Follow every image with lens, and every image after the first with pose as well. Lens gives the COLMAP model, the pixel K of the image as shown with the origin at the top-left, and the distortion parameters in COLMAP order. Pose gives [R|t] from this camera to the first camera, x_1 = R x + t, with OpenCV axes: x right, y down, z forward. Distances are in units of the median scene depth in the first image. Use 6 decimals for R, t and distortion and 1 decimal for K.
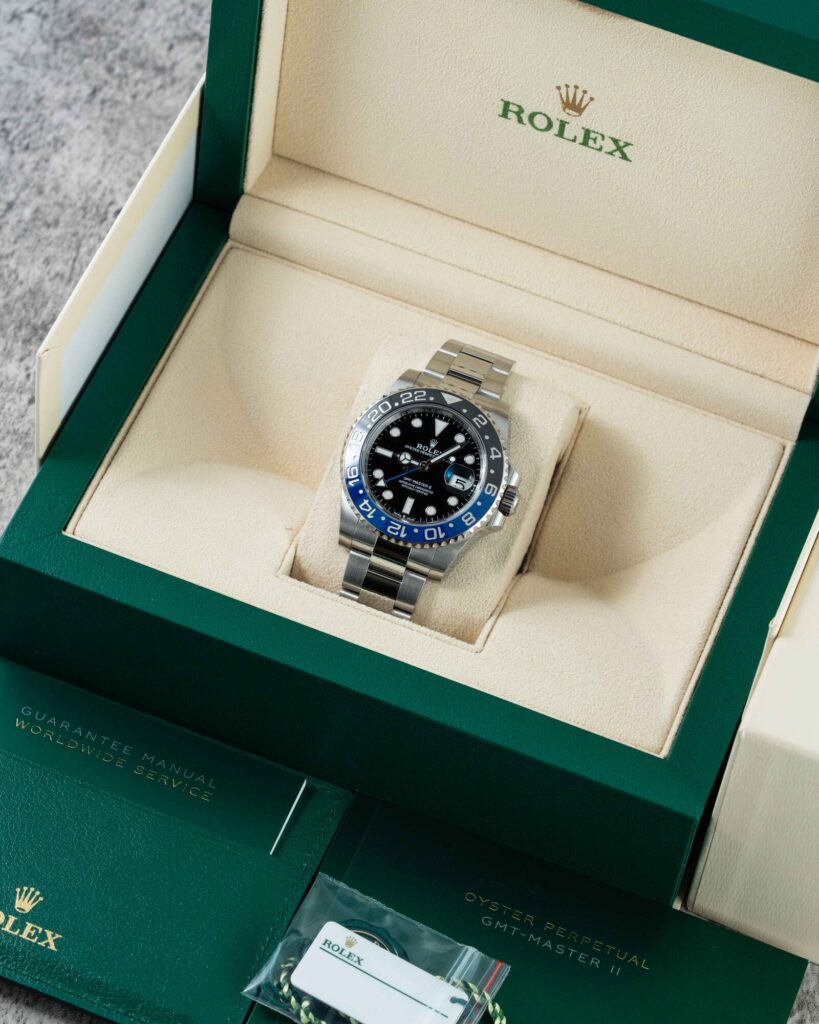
lens RADIAL K [[4622.8, 0, 409.5], [0, 4622.8, 512.0], [0, 0, 1]] dist [0.147543, -8.317542]
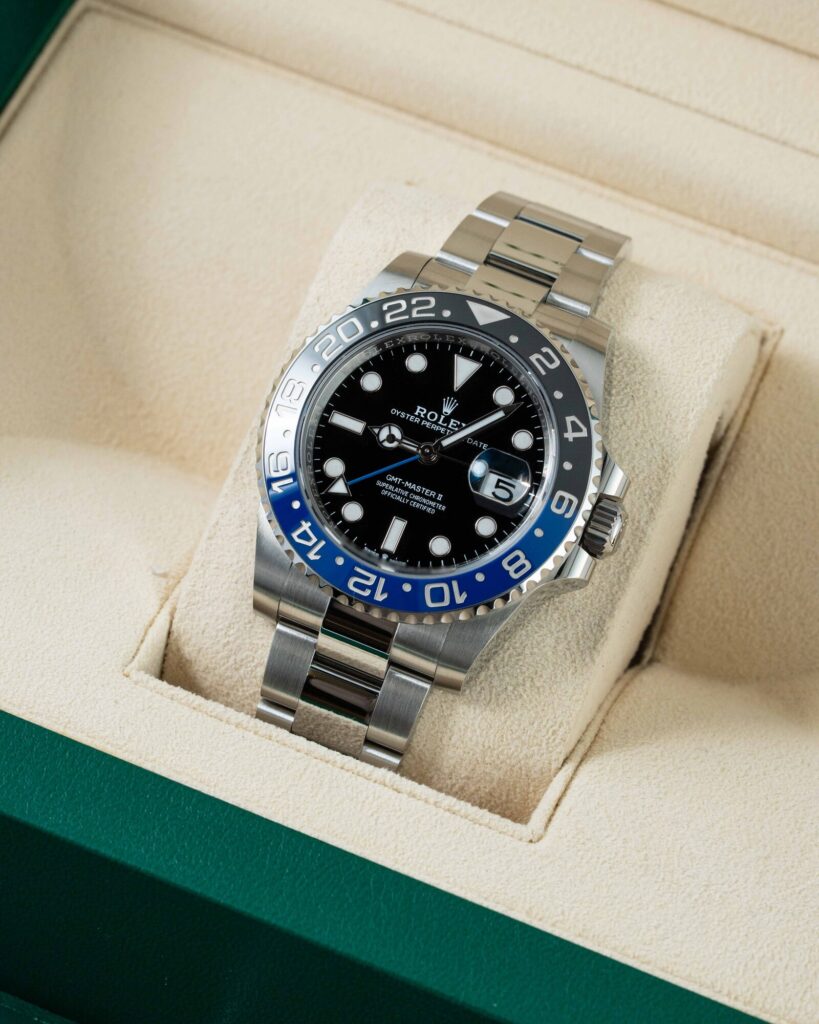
lens RADIAL K [[4622.8, 0, 409.5], [0, 4622.8, 512.0], [0, 0, 1]] dist [0.147543, -8.317542]
pose [[0.997460, 0.012035, -0.070204, 0.035140], [-0.010091, 0.999558, 0.027974, -0.017200], [0.070510, -0.027194, 0.997140, 0.515506]]
